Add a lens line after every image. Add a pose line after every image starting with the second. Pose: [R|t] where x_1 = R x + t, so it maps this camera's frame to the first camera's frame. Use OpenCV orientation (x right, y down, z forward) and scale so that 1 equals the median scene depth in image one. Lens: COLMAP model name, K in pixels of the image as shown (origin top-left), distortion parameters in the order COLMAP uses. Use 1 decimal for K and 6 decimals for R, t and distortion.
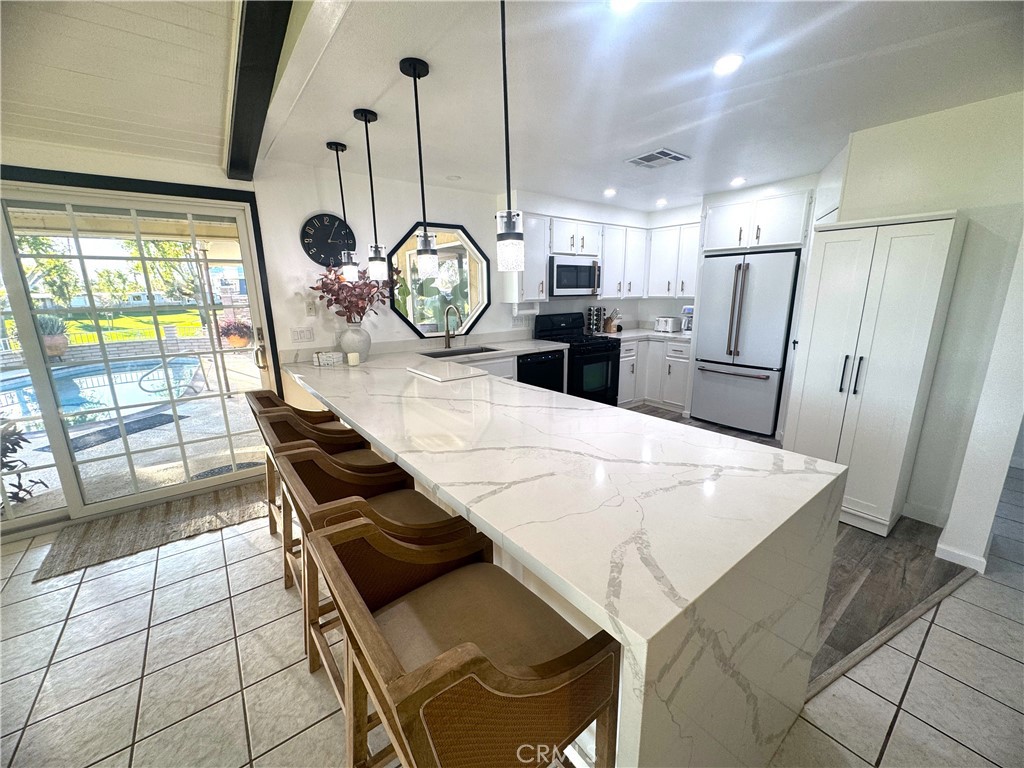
lens RADIAL K [[409.7, 0, 512.0], [0, 409.7, 384.0], [0, 0, 1]] dist [-0.002961, 0.000378]
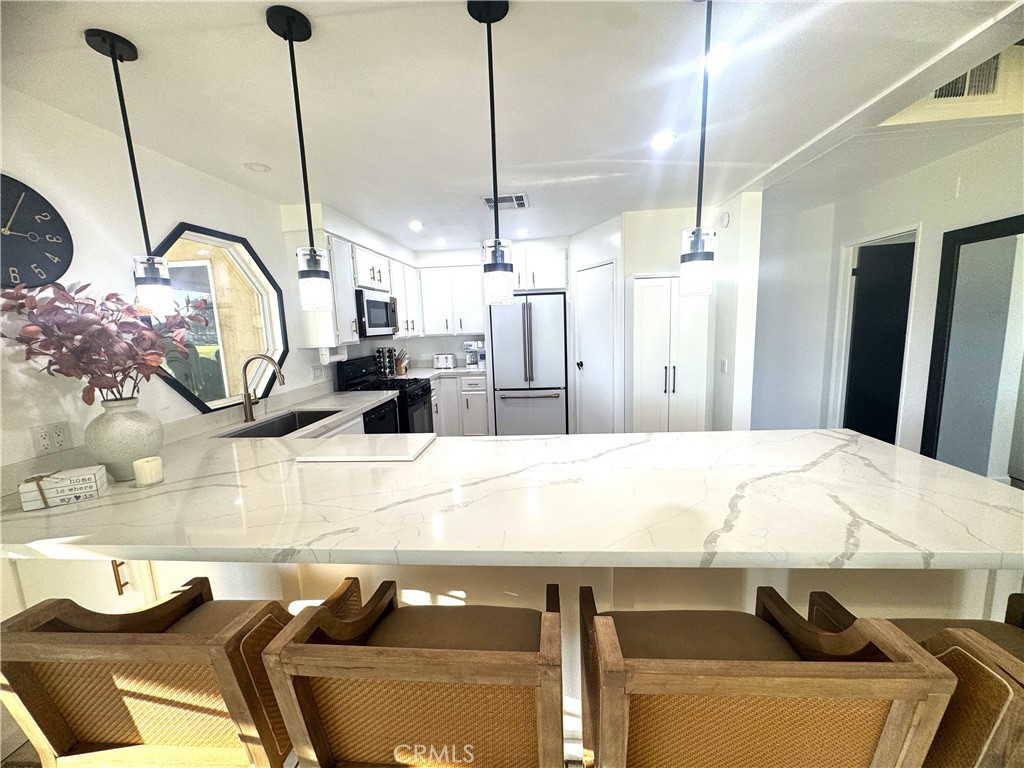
lens RADIAL K [[409.7, 0, 512.0], [0, 409.7, 384.0], [0, 0, 1]] dist [-0.002961, 0.000378]
pose [[0.676003, -0.121700, 0.726780, -0.316334], [0.193941, 0.980880, -0.016142, -0.050992], [-0.710919, 0.151864, 0.686681, 0.238723]]
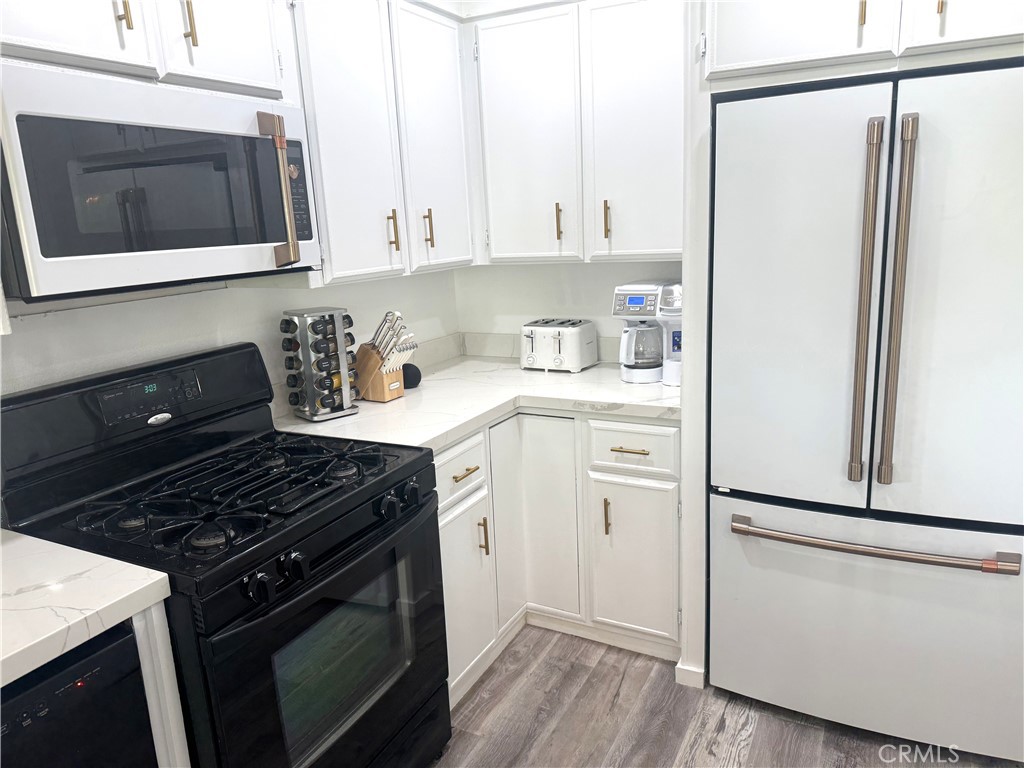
lens RADIAL K [[704.6, 0, 513.8], [0, 704.6, 381.8], [0, 0, 1]] dist [0.046196, -0.059235]
pose [[0.904534, -0.125011, 0.407665, 0.159761], [0.131773, 0.991212, 0.011575, -0.159850], [-0.405529, 0.043249, 0.913058, 0.658253]]
